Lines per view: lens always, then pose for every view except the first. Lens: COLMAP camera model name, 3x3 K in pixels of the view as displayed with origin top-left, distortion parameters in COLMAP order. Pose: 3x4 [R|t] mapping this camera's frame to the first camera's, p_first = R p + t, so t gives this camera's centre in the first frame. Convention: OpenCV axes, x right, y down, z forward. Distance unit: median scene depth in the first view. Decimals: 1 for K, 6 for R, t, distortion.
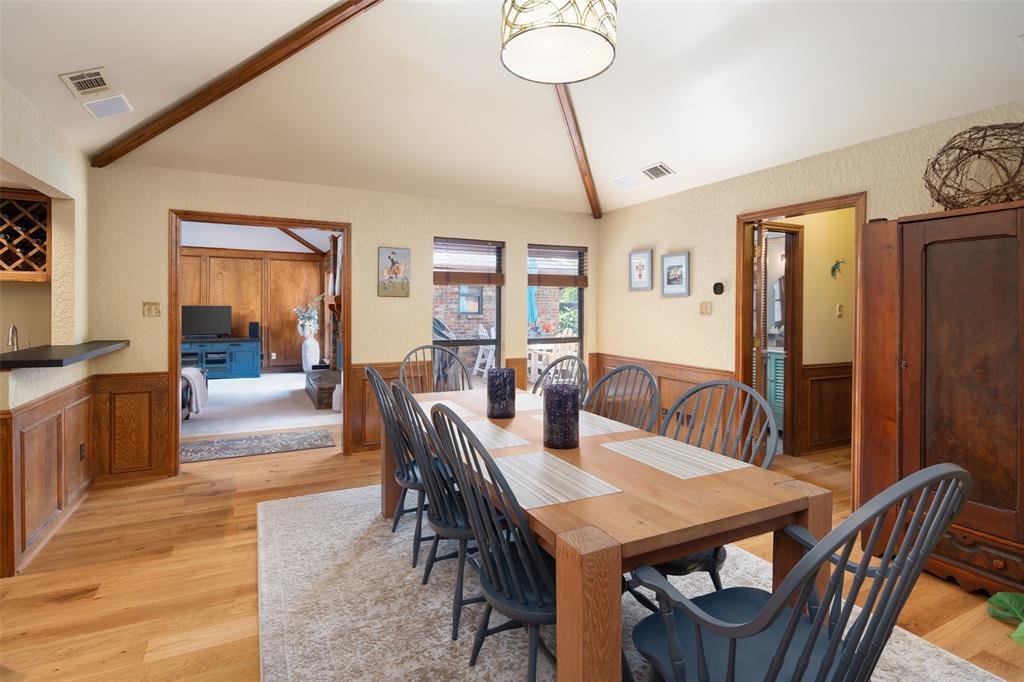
lens RADIAL K [[505.3, 0, 519.7], [0, 505.3, 305.8], [0, 0, 1]] dist [-0.004554, -0.000884]
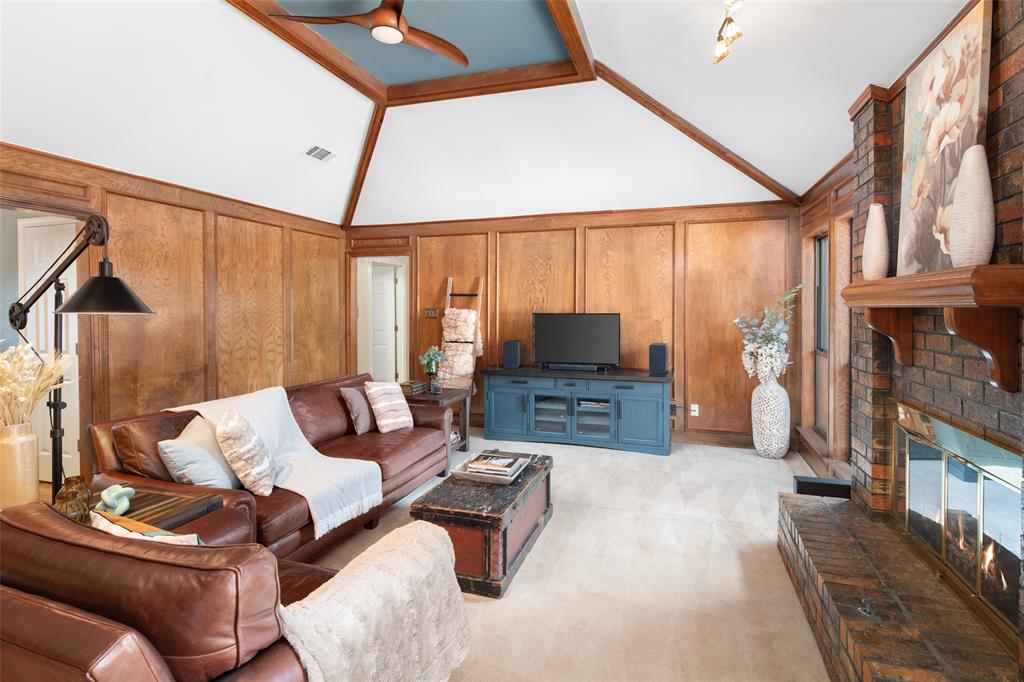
lens RADIAL K [[505.3, 0, 509.4], [0, 505.3, 310.3], [0, 0, 1]] dist [-0.004554, -0.000884]
pose [[0.688002, -0.003869, -0.725698, -0.245316], [0.006512, 0.999978, 0.000843, -0.004058], [0.725679, -0.005306, 0.688013, 0.512691]]
